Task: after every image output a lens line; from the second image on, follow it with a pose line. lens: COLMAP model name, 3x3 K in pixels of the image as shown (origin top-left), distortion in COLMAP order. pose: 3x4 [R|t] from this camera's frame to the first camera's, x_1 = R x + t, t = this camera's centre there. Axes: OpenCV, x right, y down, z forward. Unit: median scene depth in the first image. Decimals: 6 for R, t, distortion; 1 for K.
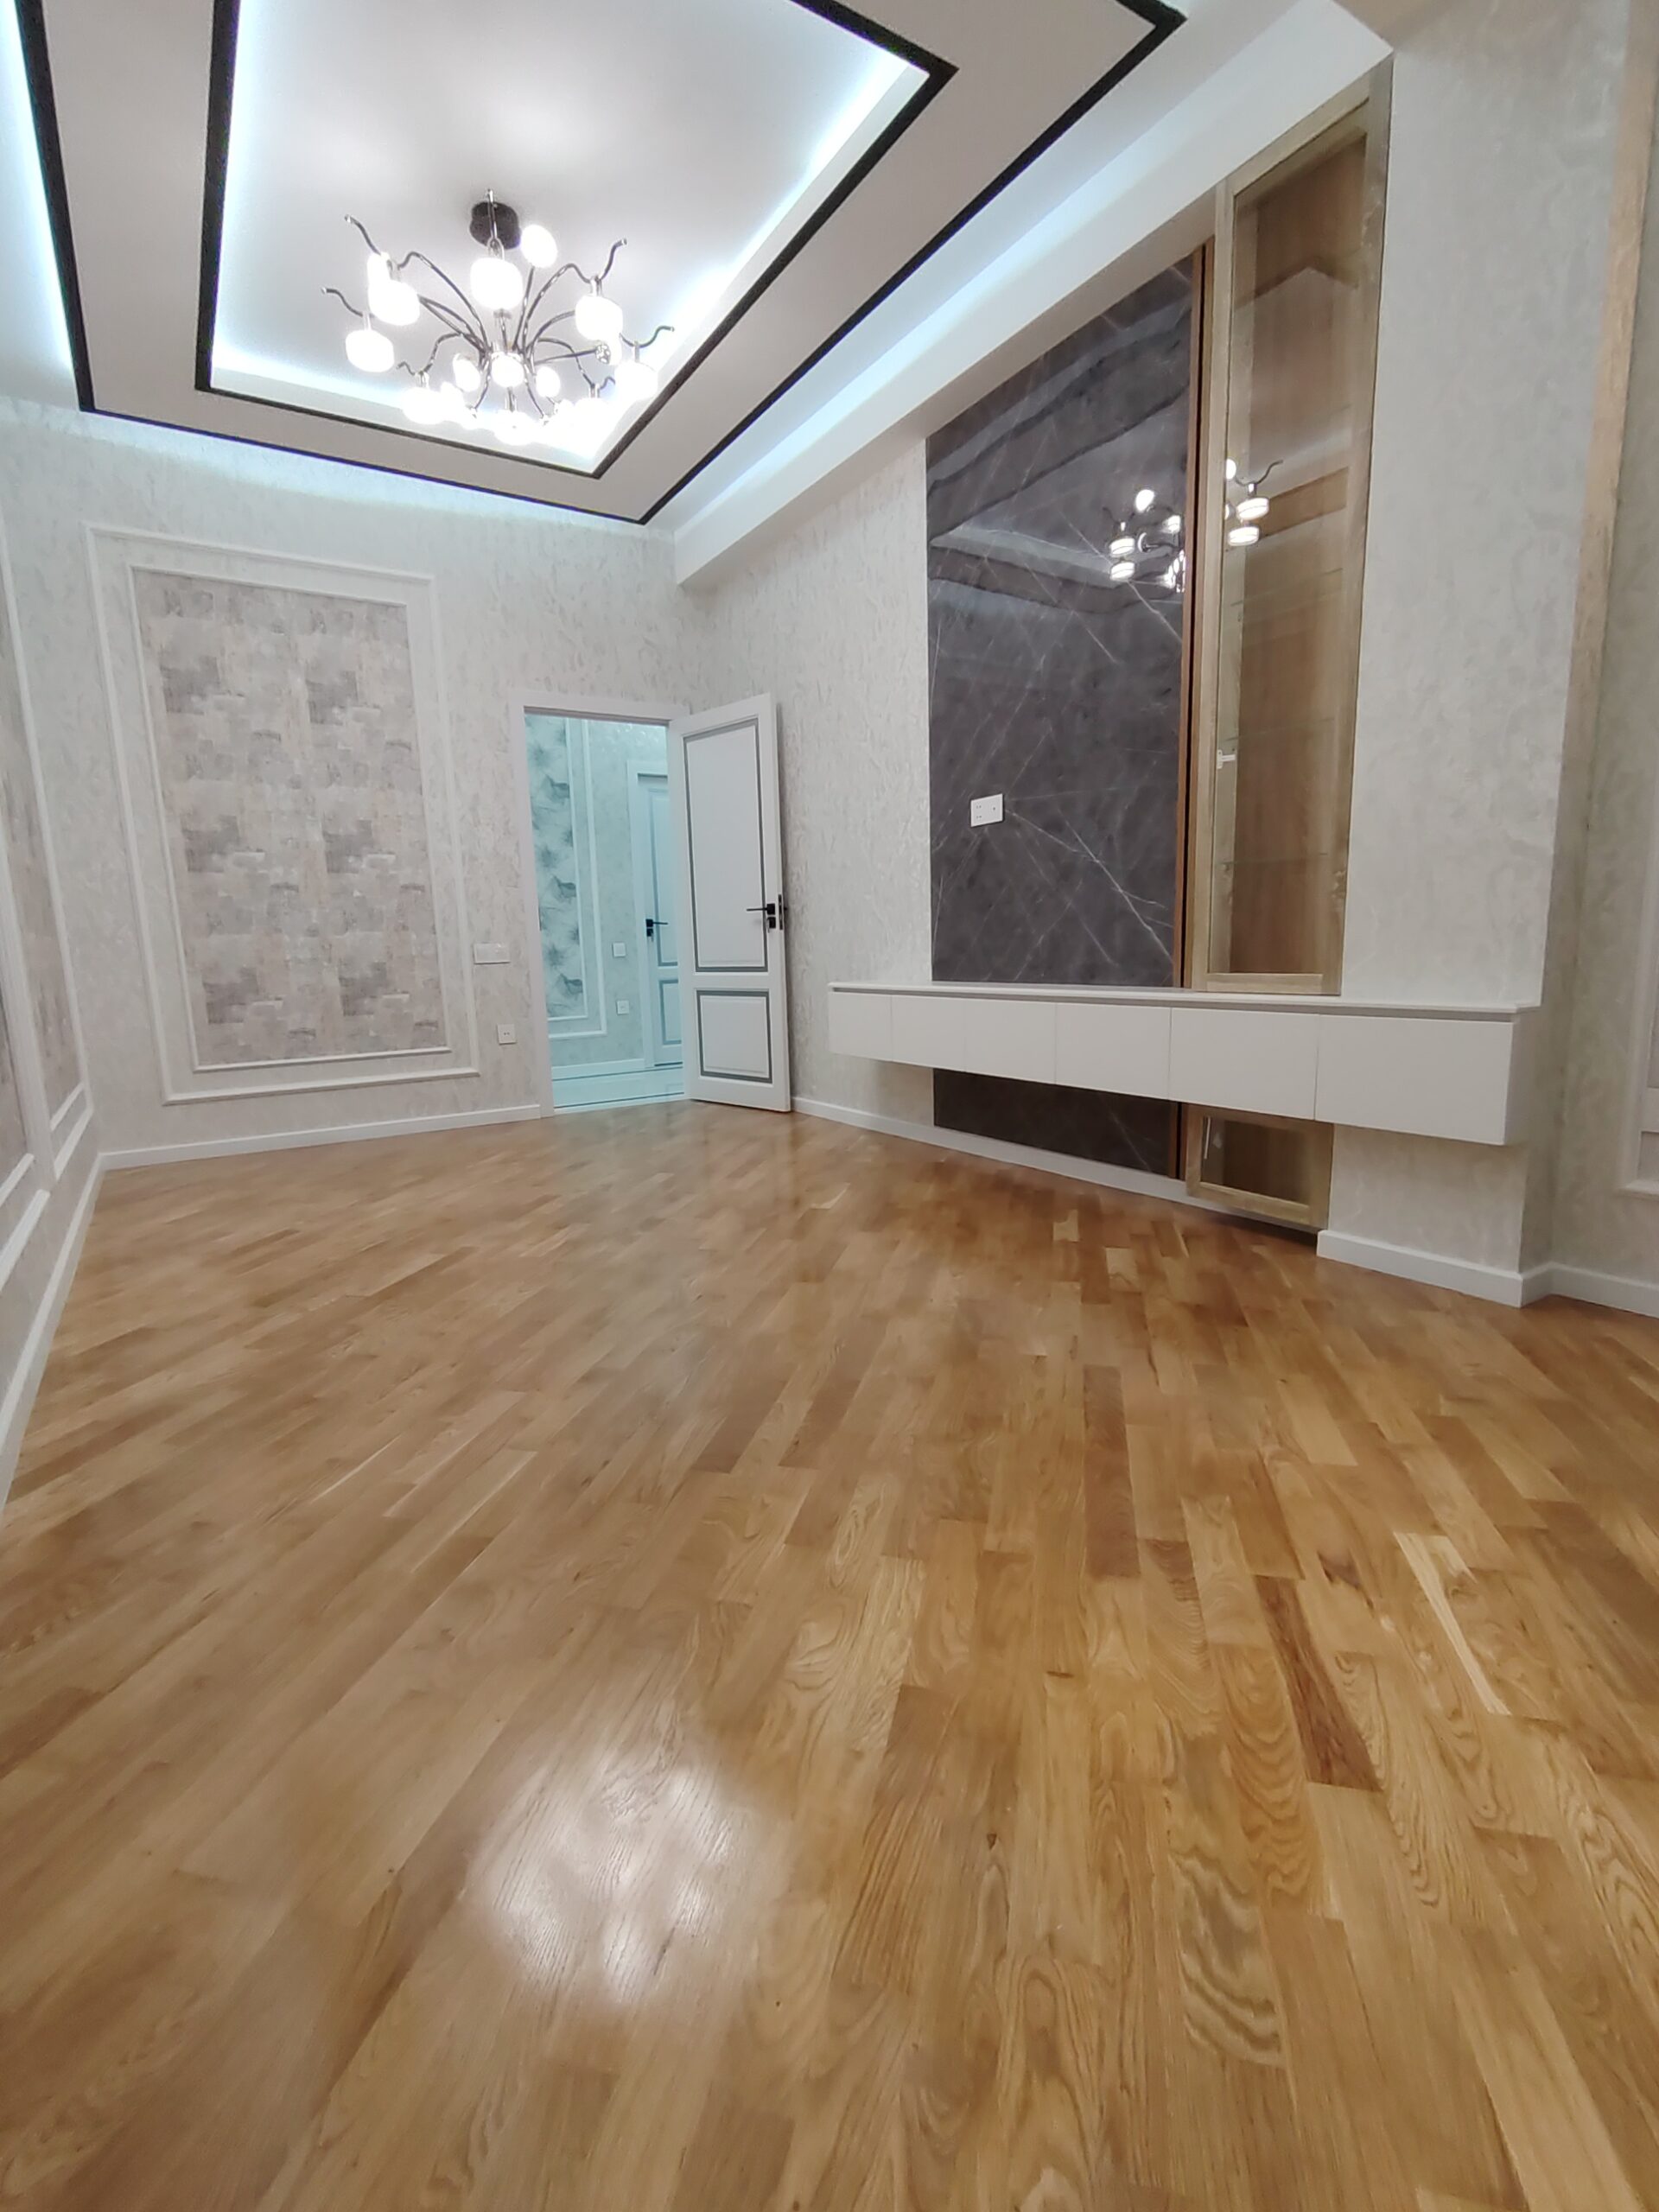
lens RADIAL K [[1050.8, 0, 828.6], [0, 1050.8, 1116.4], [0, 0, 1]] dist [0.003482, -0.001732]
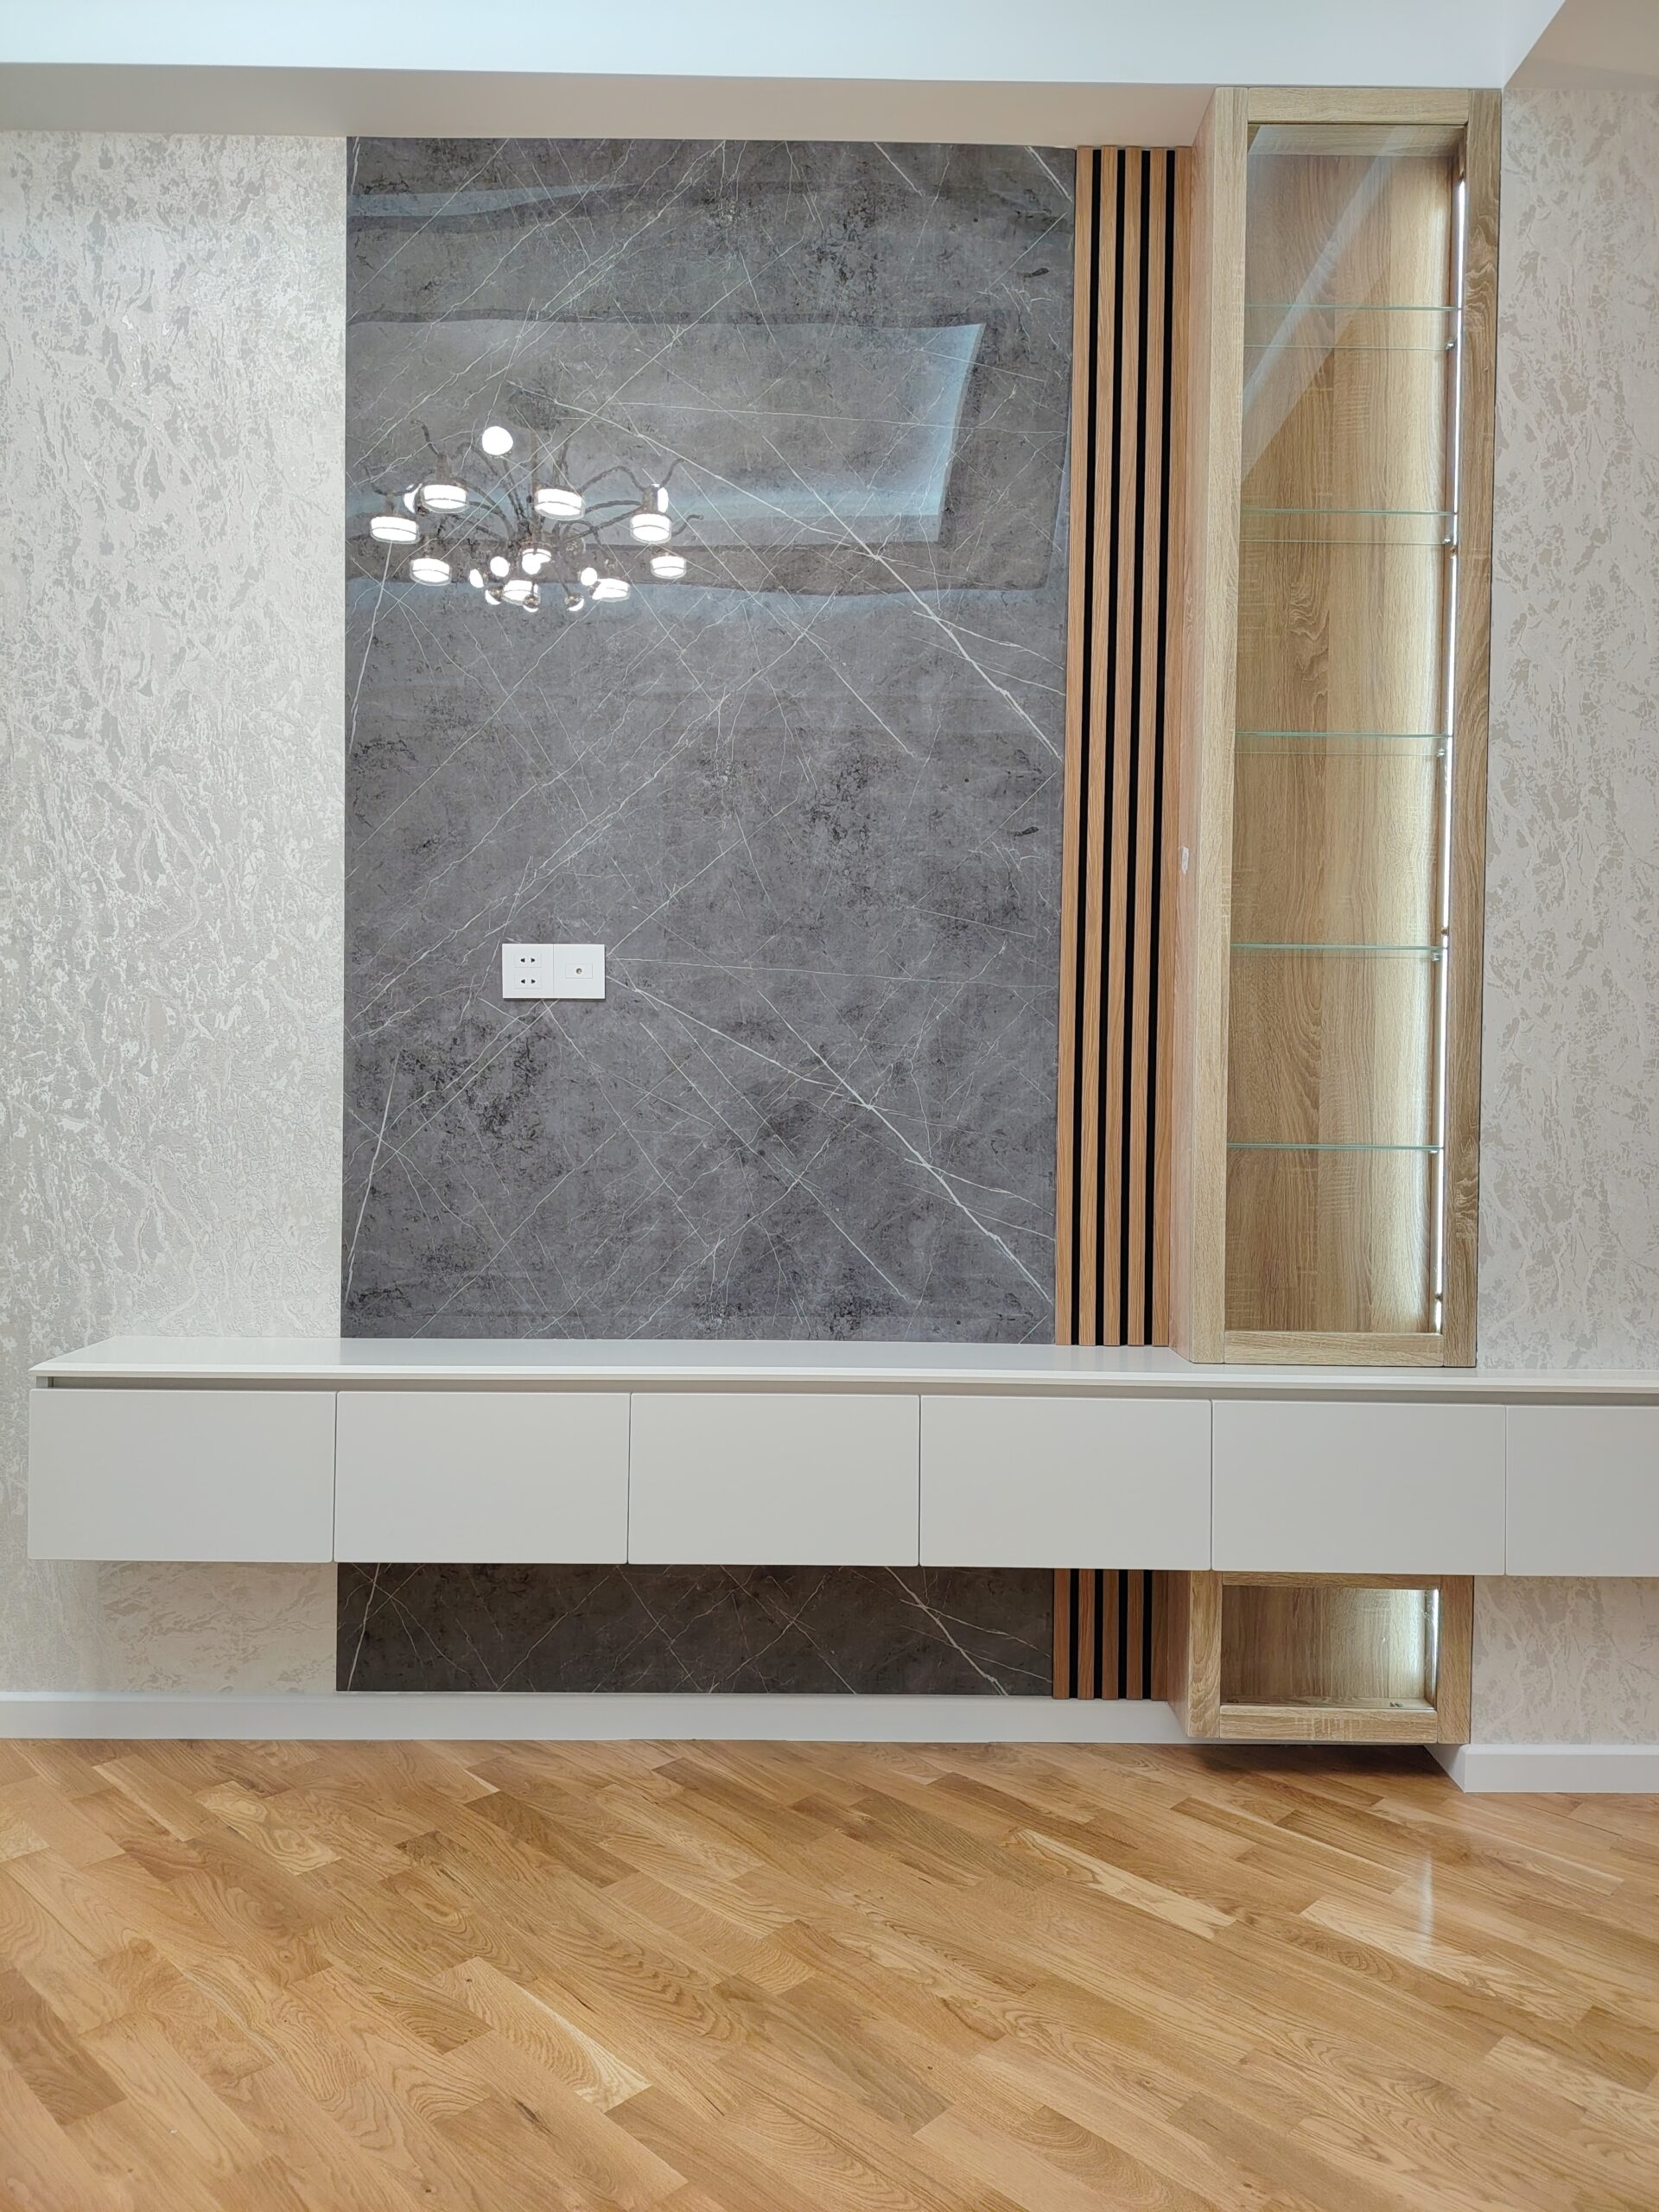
lens RADIAL K [[1500.5, 0, 831.7], [0, 1500.5, 1118.2], [0, 0, 1]] dist [0.091432, -0.099837]
pose [[0.516601, 0.030025, 0.855700, -0.394894], [0.112437, 0.988352, -0.102560, -0.162400], [-0.848812, 0.149195, 0.507207, 0.637270]]
